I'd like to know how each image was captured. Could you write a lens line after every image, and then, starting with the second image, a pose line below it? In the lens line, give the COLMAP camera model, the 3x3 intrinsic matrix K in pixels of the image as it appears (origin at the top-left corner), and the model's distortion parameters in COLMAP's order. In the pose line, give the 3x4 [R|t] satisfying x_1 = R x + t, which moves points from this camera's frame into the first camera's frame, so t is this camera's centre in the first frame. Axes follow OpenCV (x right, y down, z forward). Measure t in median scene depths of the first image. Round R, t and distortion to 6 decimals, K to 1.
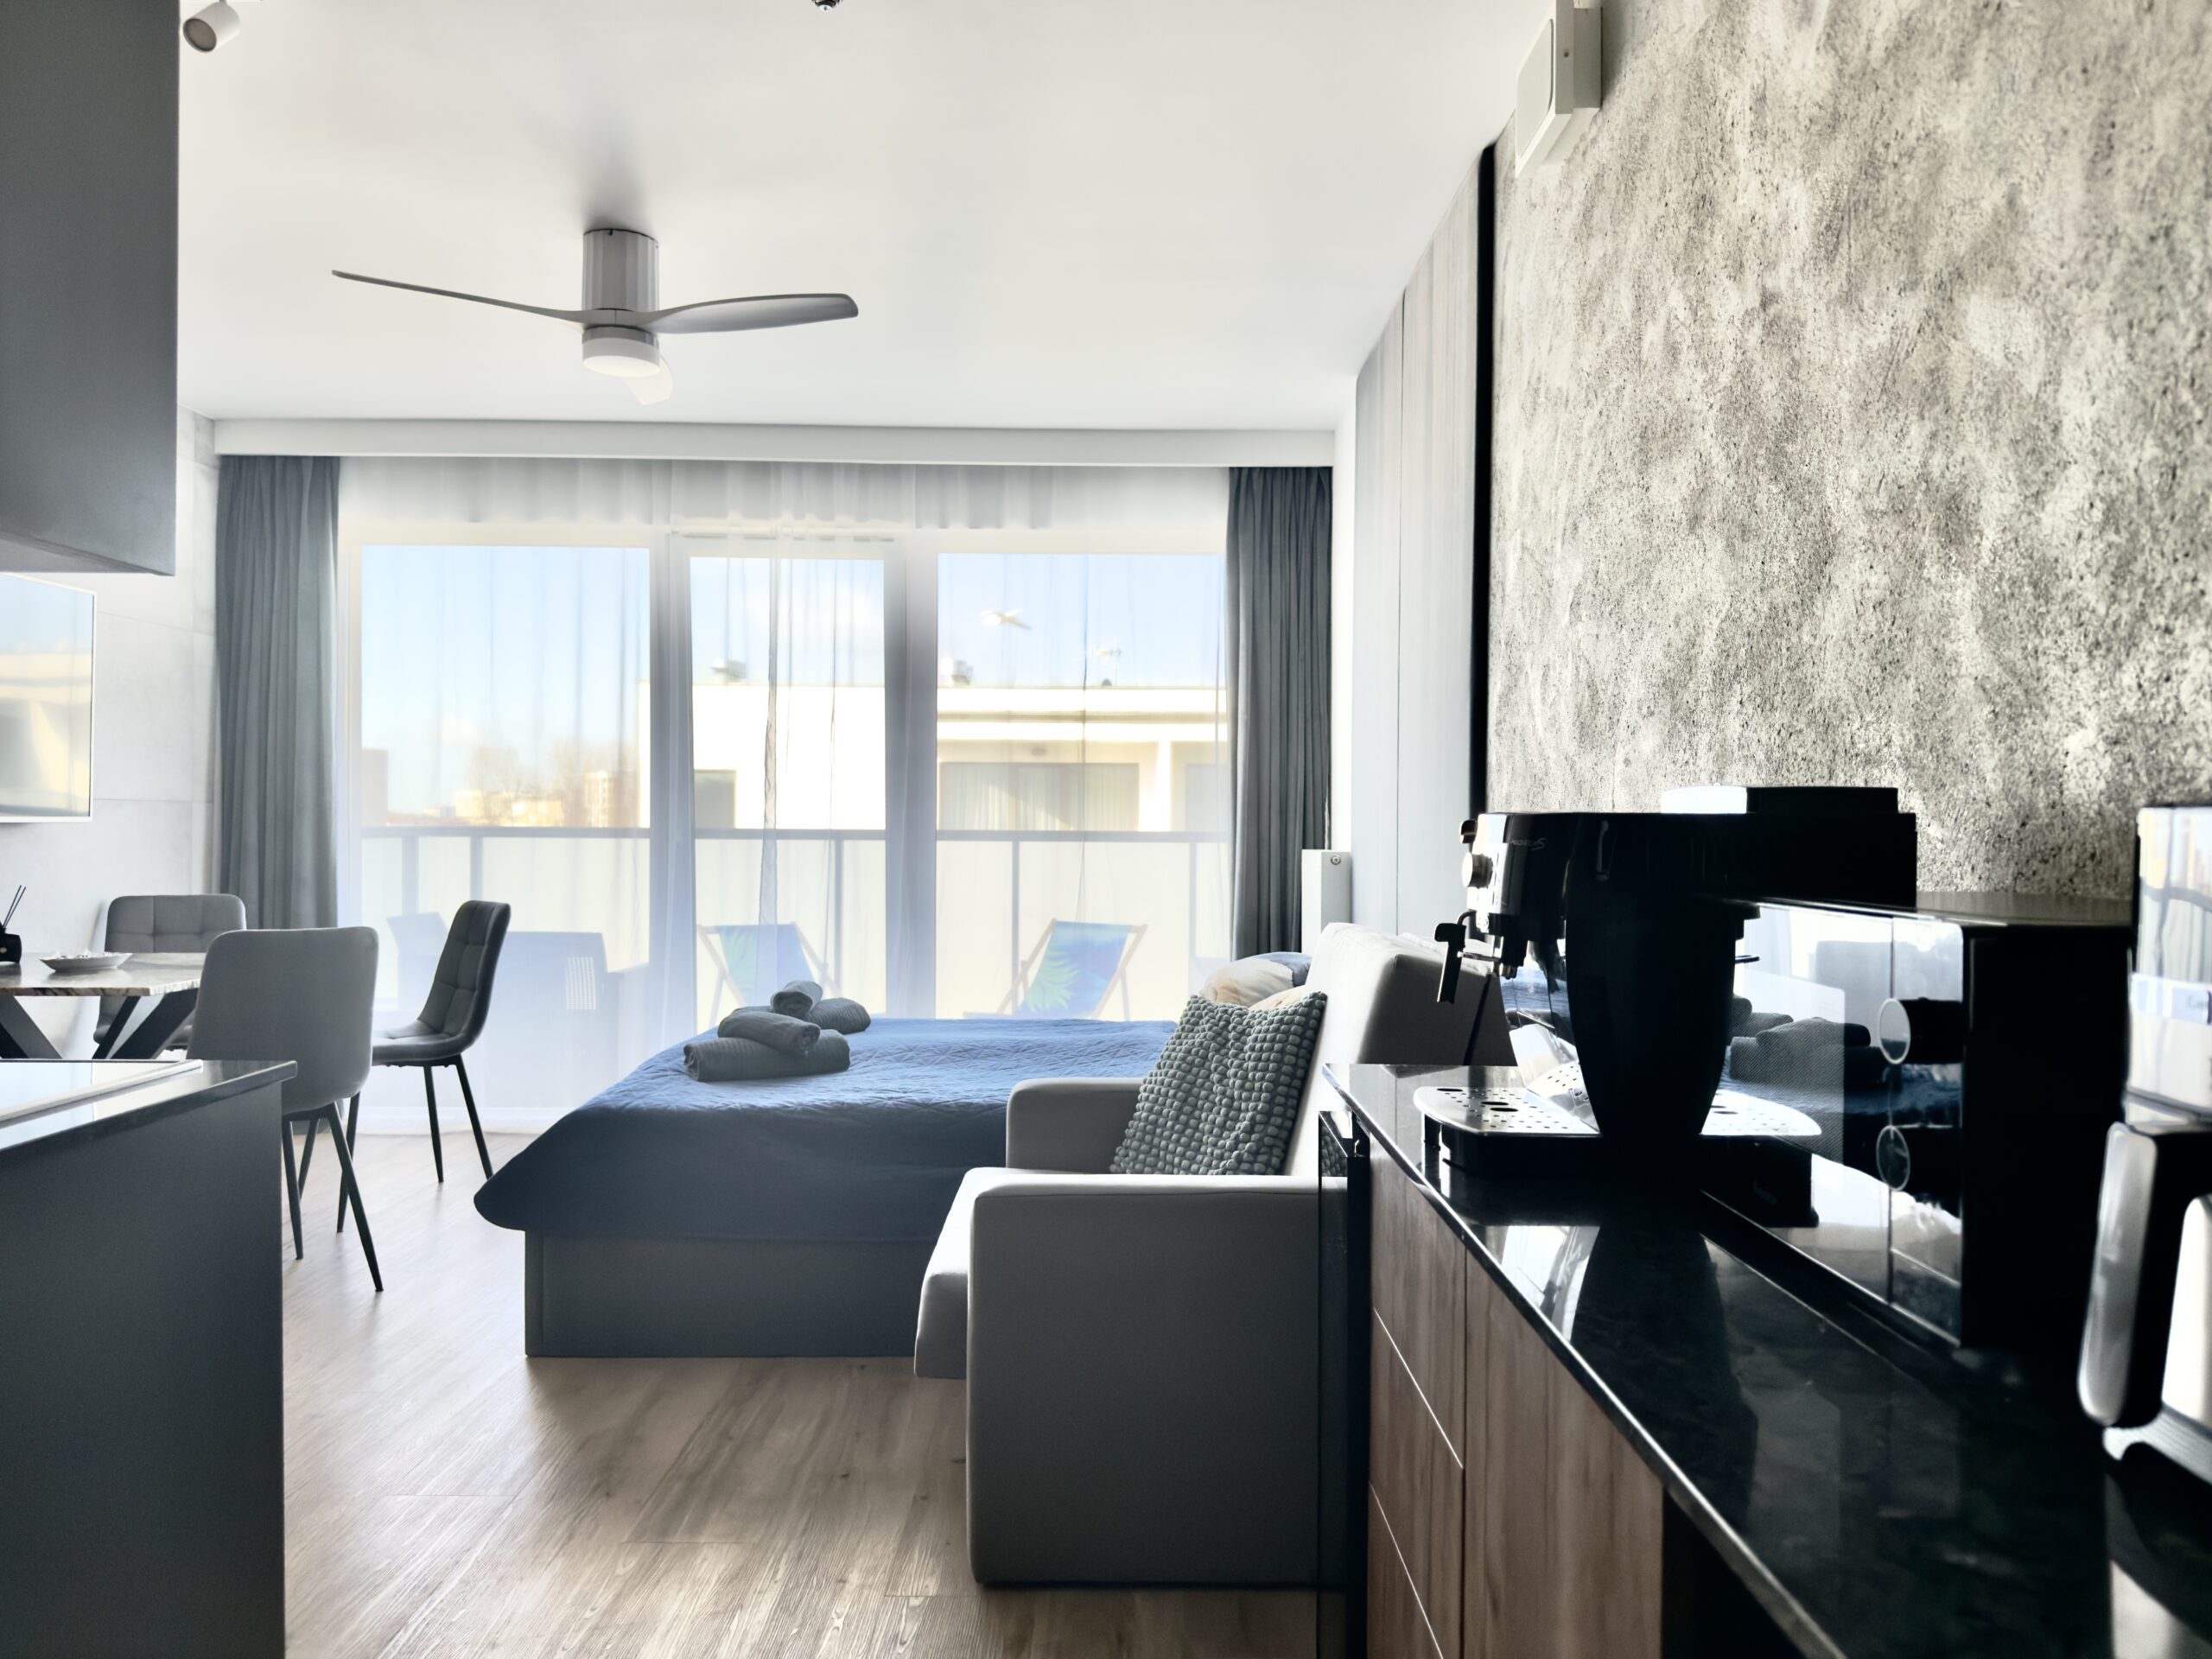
lens RADIAL K [[1551.2, 0, 1101.1], [0, 1551.2, 842.6], [0, 0, 1]] dist [0.035290, -0.049759]
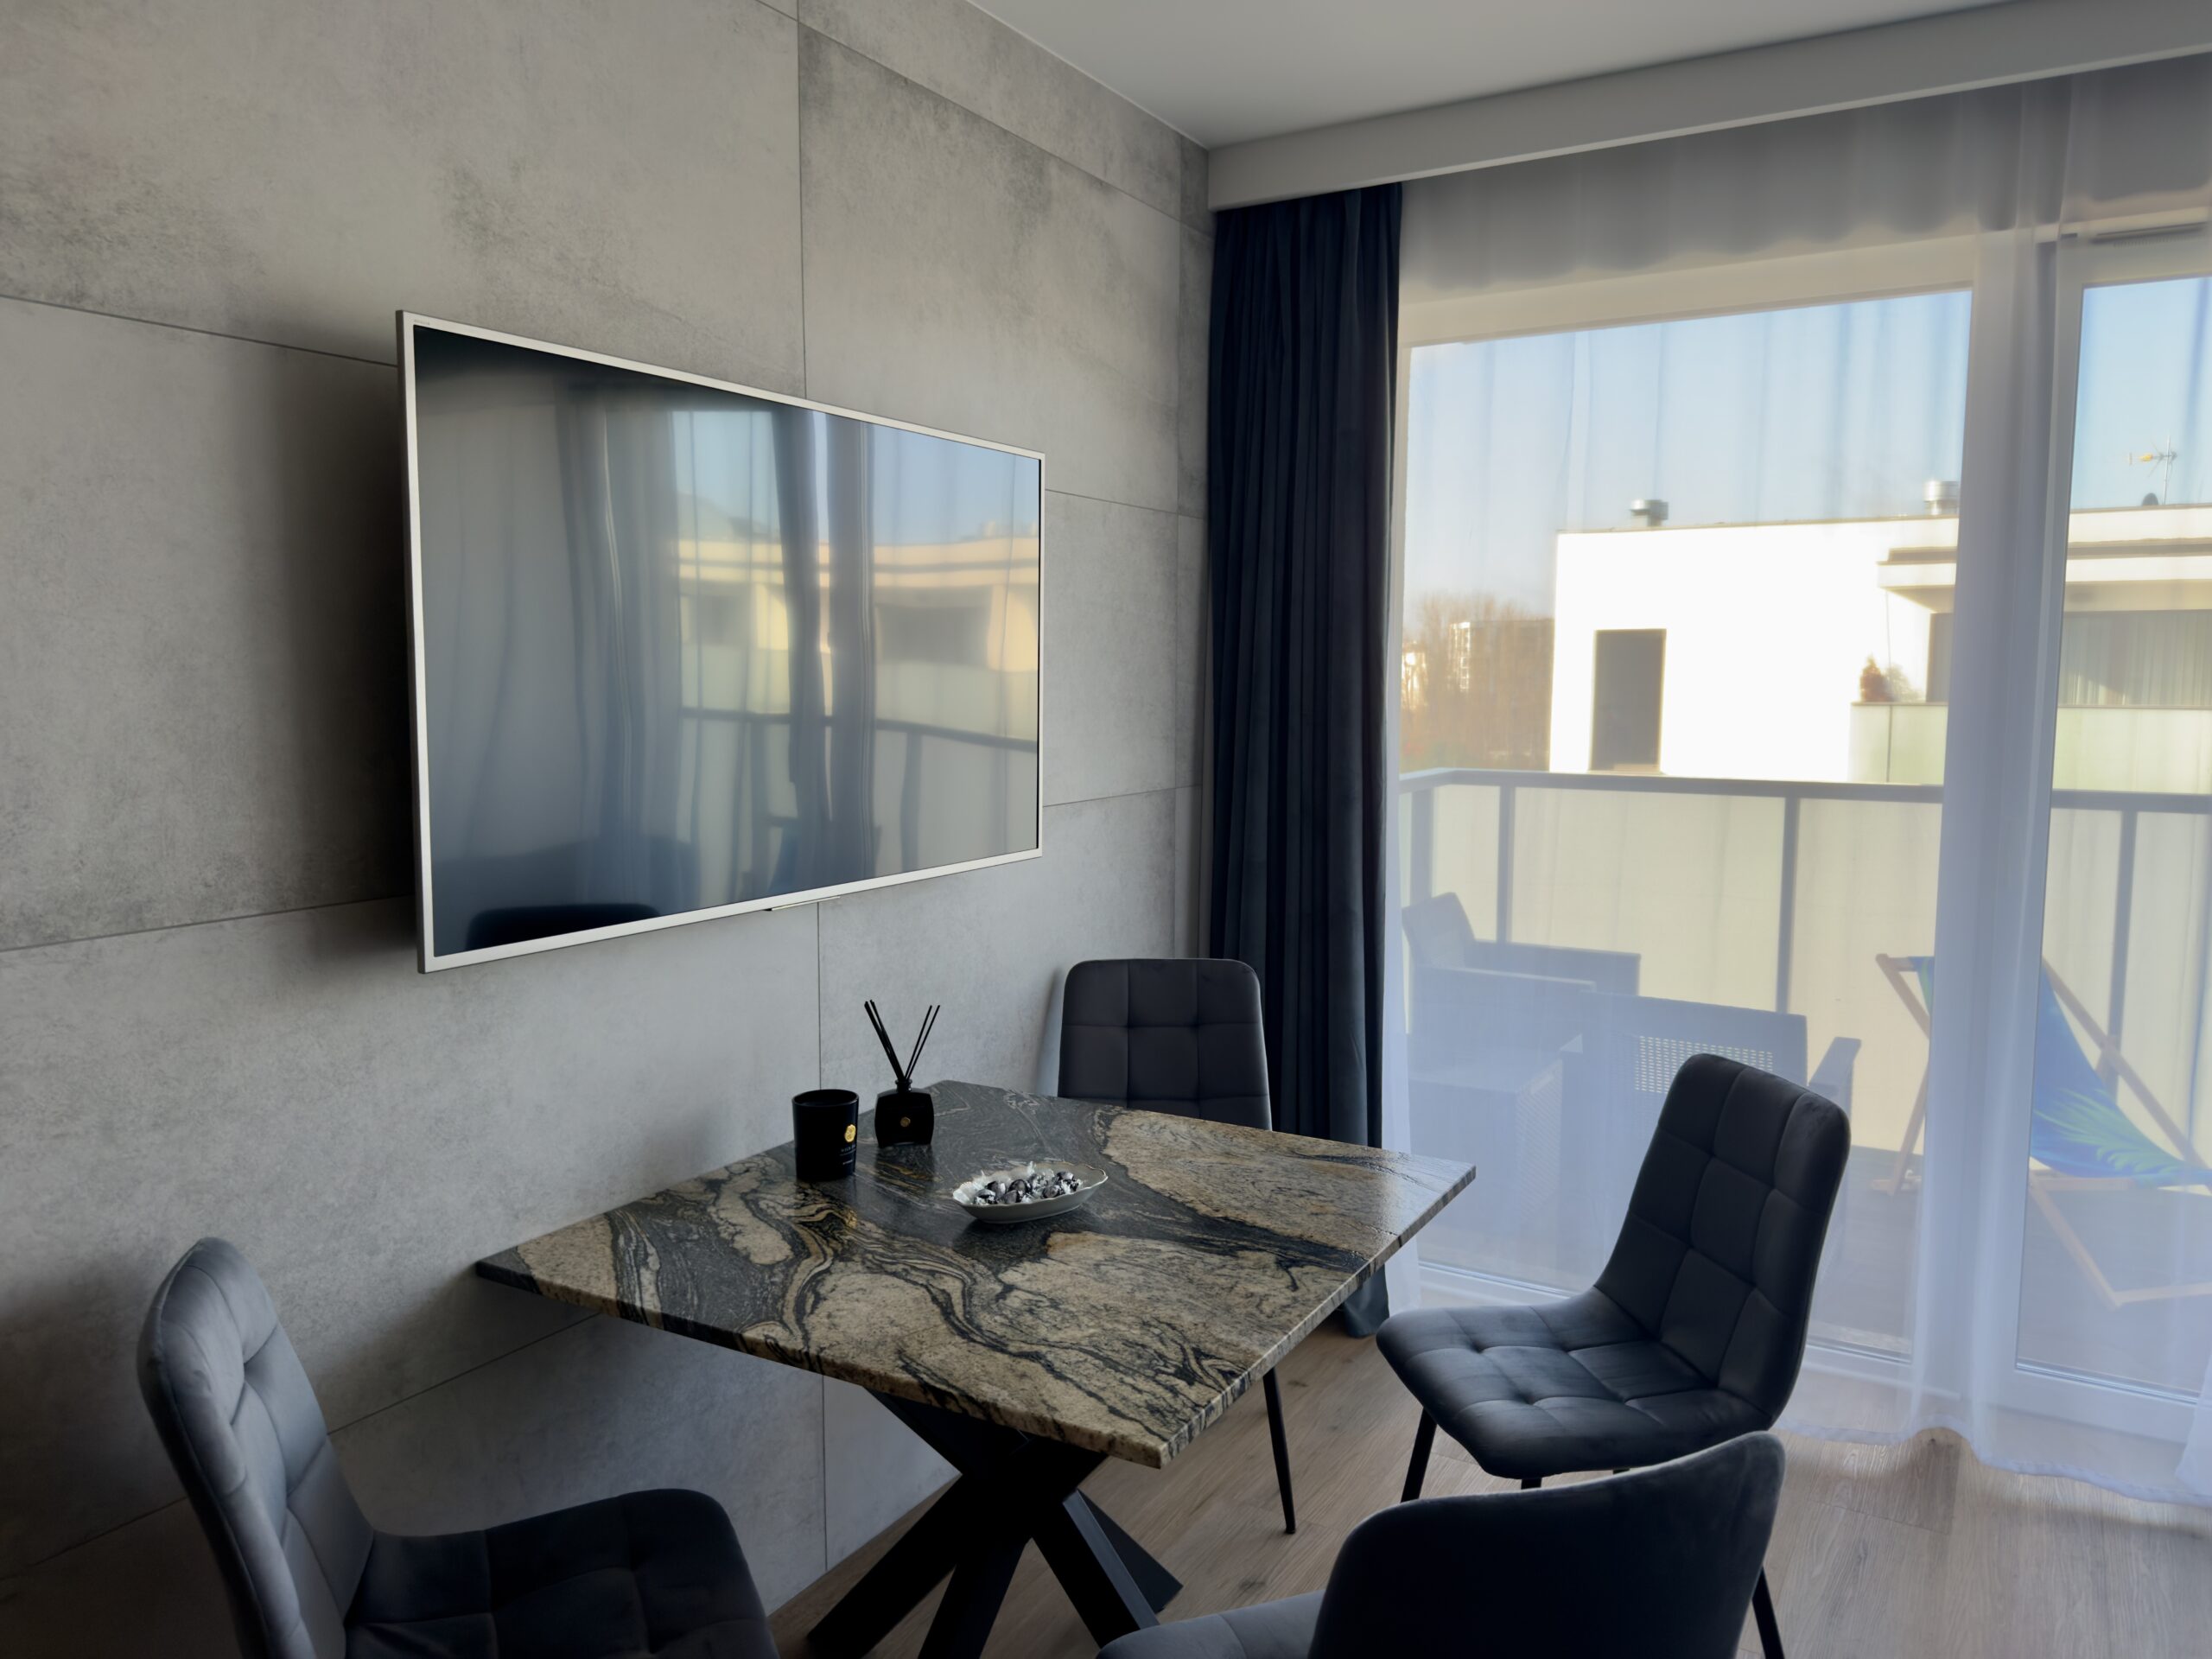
lens RADIAL K [[1551.2, 0, 1108.0], [0, 1551.2, 844.0], [0, 0, 1]] dist [0.035290, -0.049759]
pose [[0.862783, 0.050486, -0.503047, -0.209965], [-0.000554, 0.995095, 0.098919, -0.047095], [0.505574, -0.085067, 0.858579, 0.324417]]
